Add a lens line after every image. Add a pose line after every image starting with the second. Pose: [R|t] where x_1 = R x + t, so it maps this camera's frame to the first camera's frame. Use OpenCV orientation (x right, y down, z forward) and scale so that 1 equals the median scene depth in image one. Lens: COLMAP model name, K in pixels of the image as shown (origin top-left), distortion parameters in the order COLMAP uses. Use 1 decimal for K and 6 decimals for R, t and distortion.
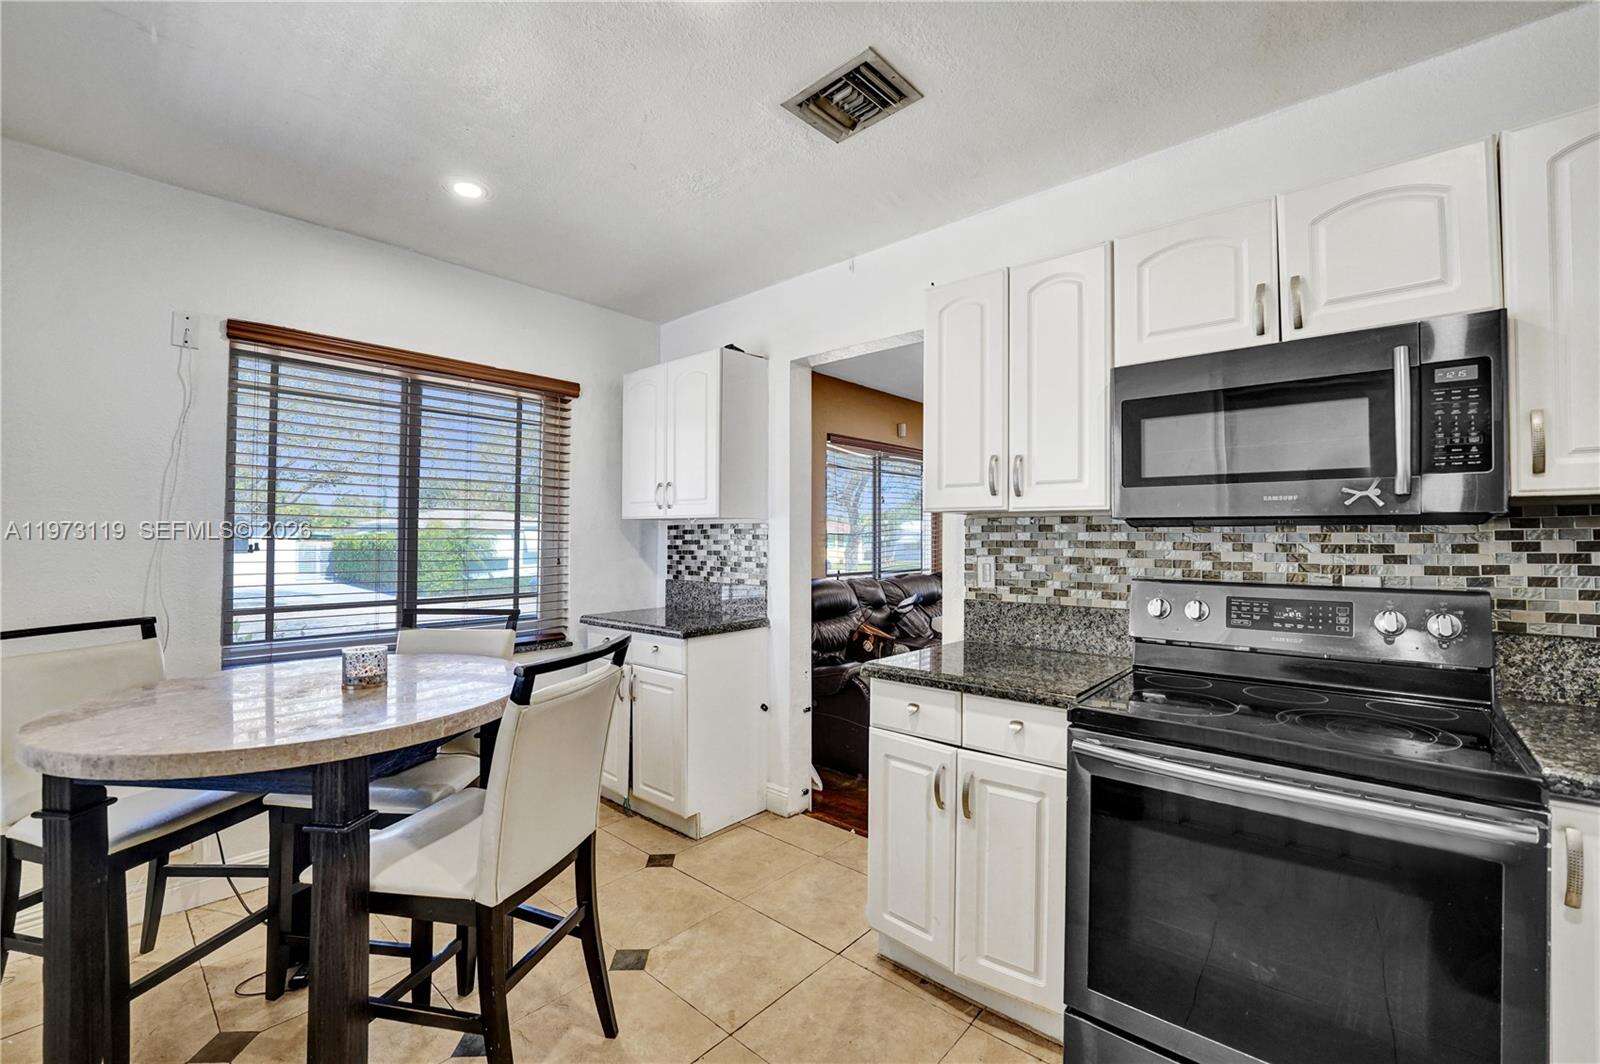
lens RADIAL K [[666.3, 0, 798.5], [0, 666.3, 527.8], [0, 0, 1]] dist [-0.026070, 0.002582]
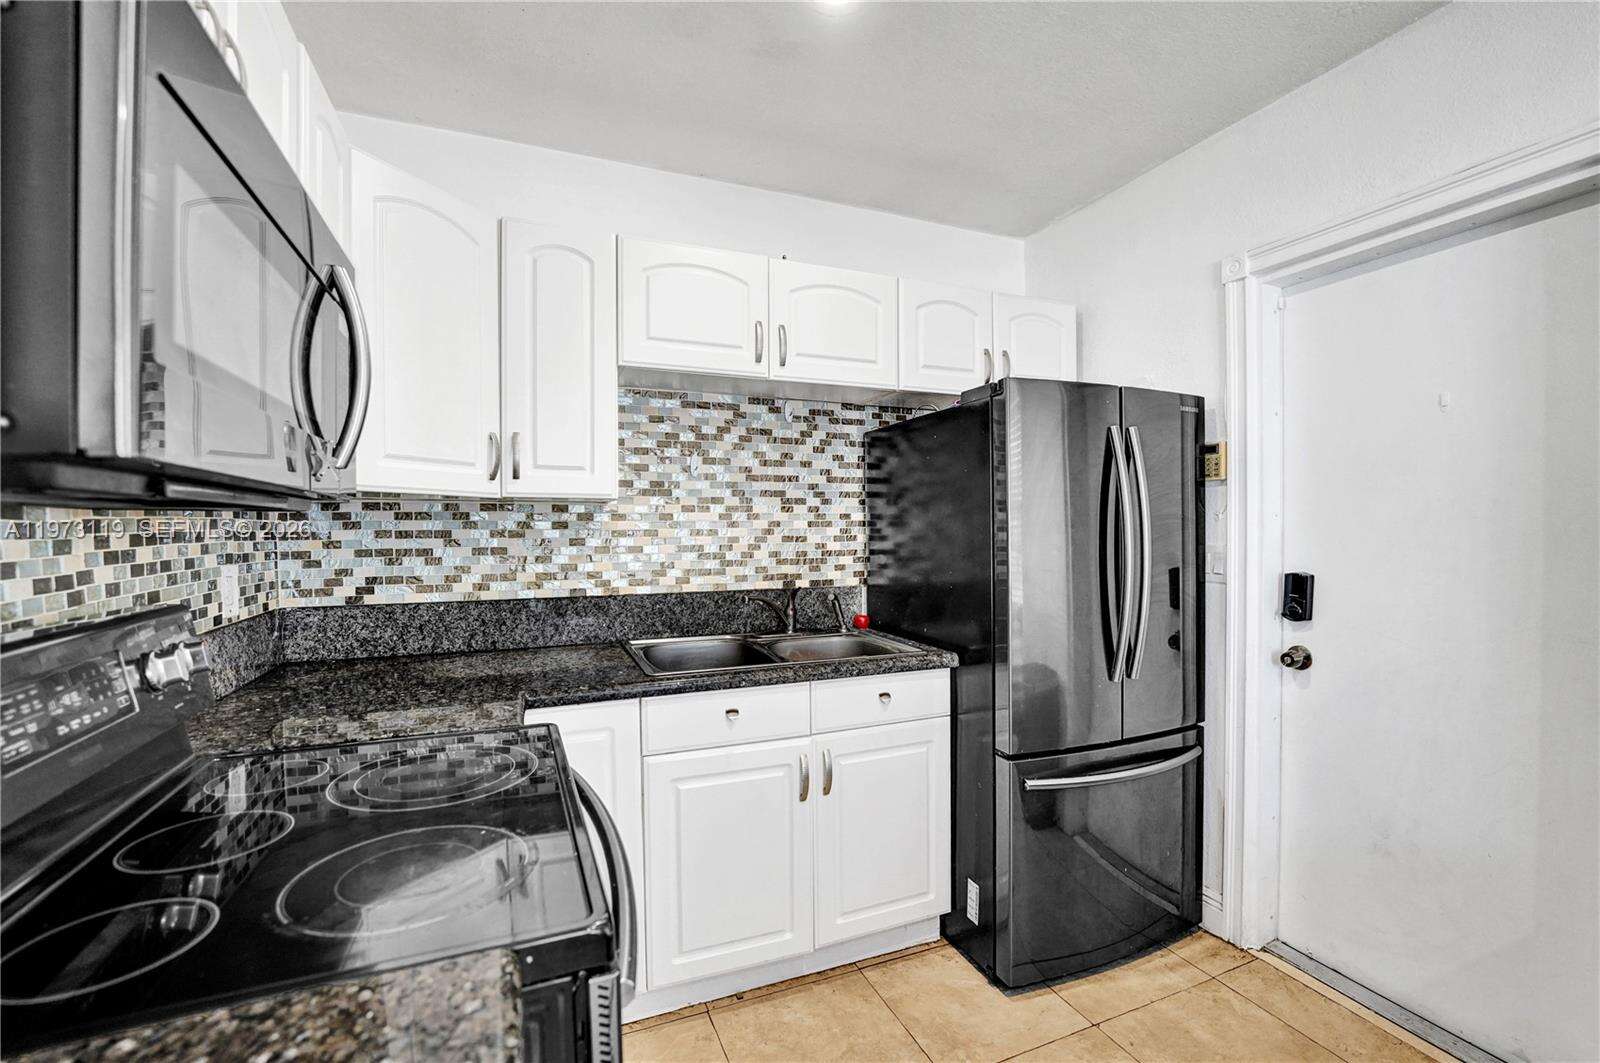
lens RADIAL K [[686.2, 0, 804.8], [0, 686.2, 536.9], [0, 0, 1]] dist [-0.022163, -0.000009]
pose [[-0.901265, -0.000830, 0.433267, 0.079337], [0.000367, 0.999996, 0.002679, 0.016635], [-0.433268, 0.002574, -0.901262, 1.026533]]
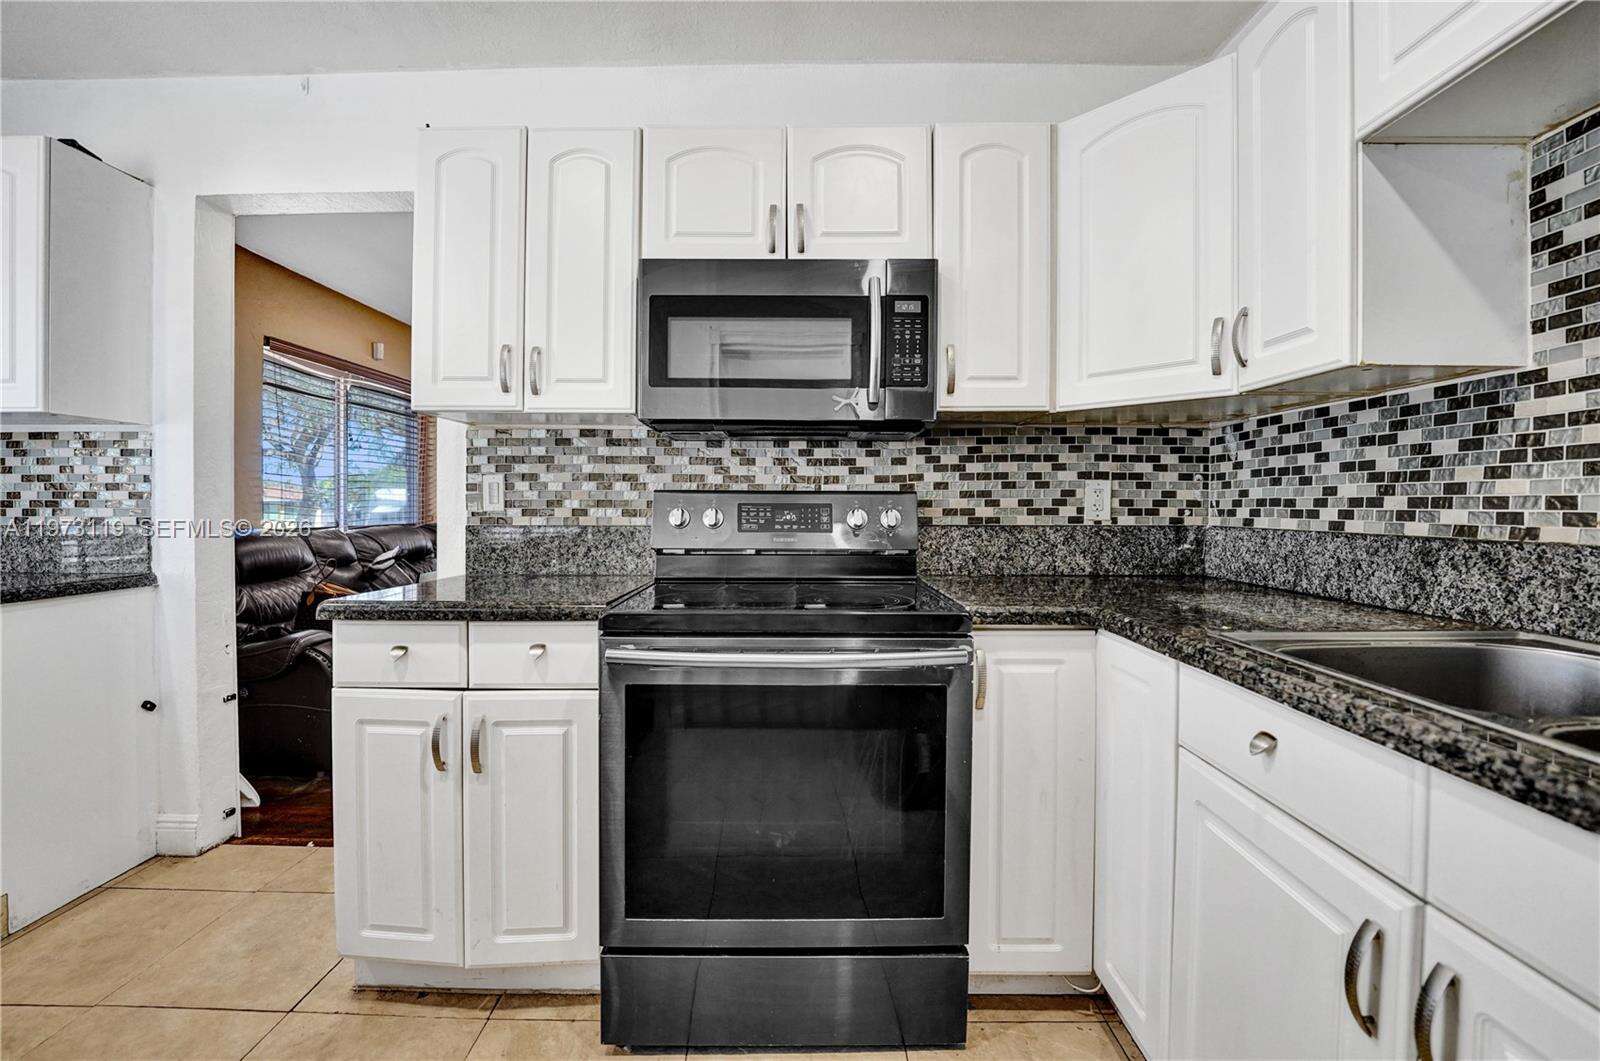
lens RADIAL K [[663.1, 0, 796.6], [0, 663.1, 515.6], [0, 0, 1]] dist [-0.031159, 0.004390]
pose [[0.749266, -0.007372, 0.662228, 0.016275], [-0.010946, 0.999664, 0.023513, 0.088654], [-0.662179, -0.024866, 0.748933, 0.130844]]
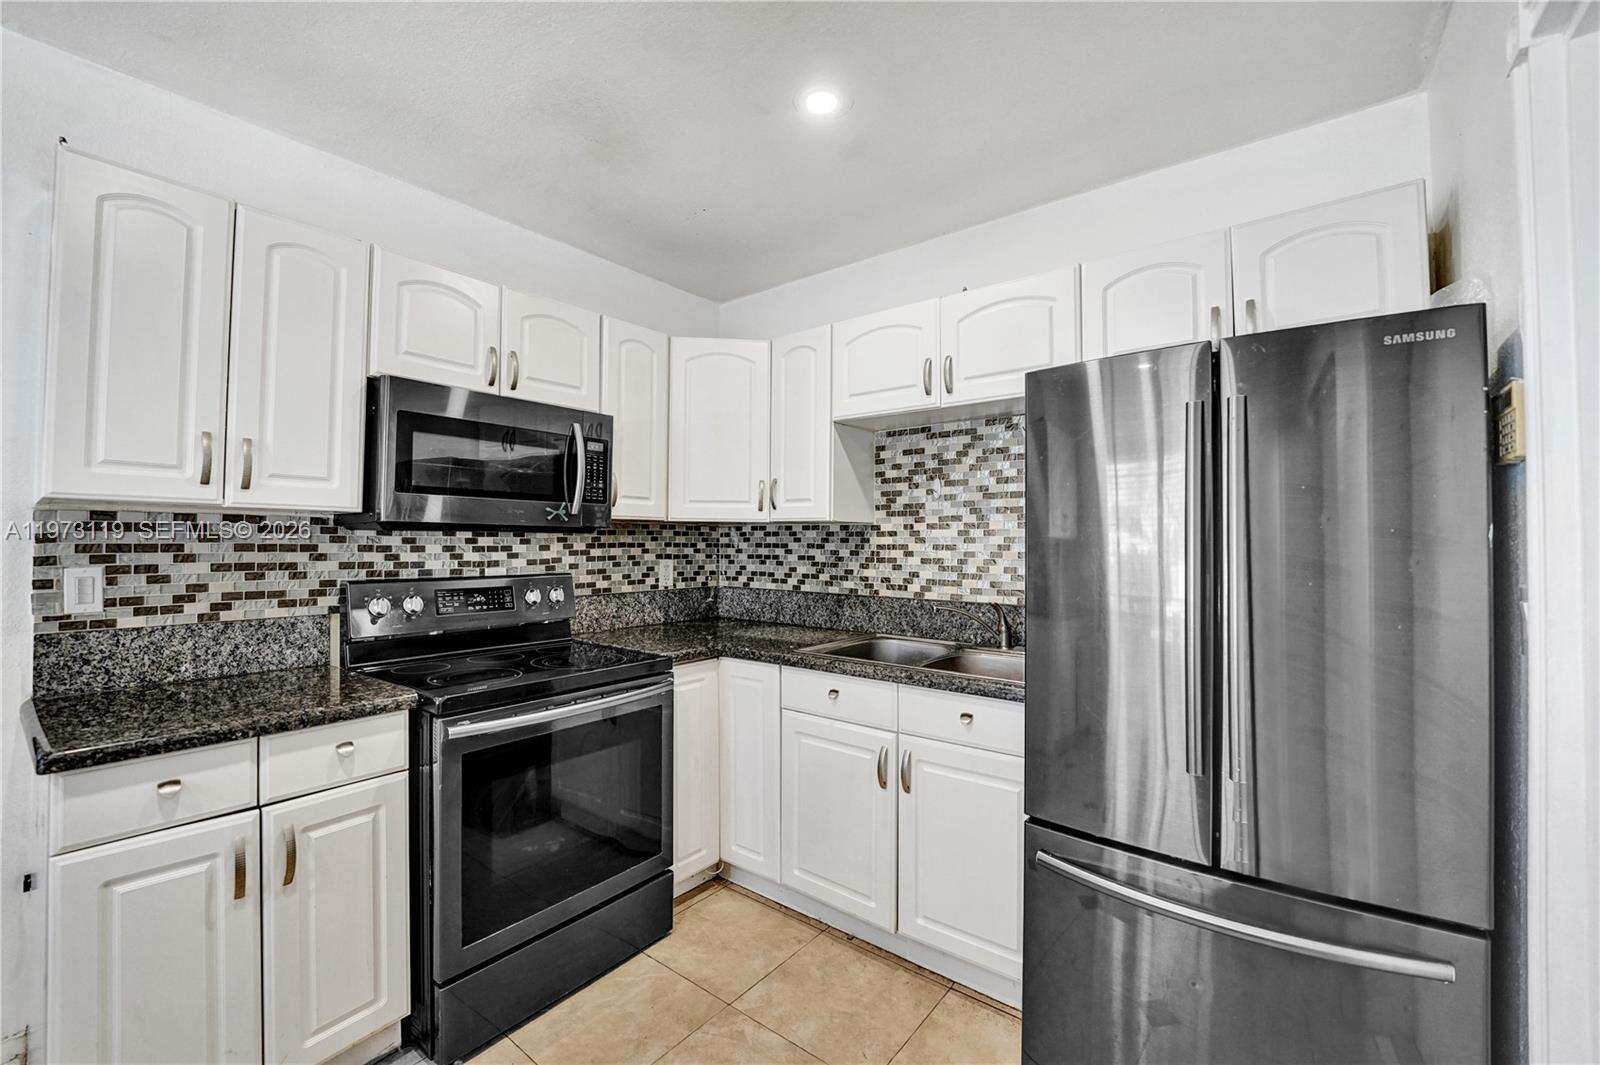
lens RADIAL K [[650.8, 0, 793.0], [0, 650.8, 526.5], [0, 0, 1]] dist [-0.022183, 0.000107]
pose [[-0.056860, 0.024659, 0.998078, -0.504583], [-0.015711, 0.999549, -0.025590, 0.008431], [-0.998259, -0.017136, -0.056447, 0.382259]]
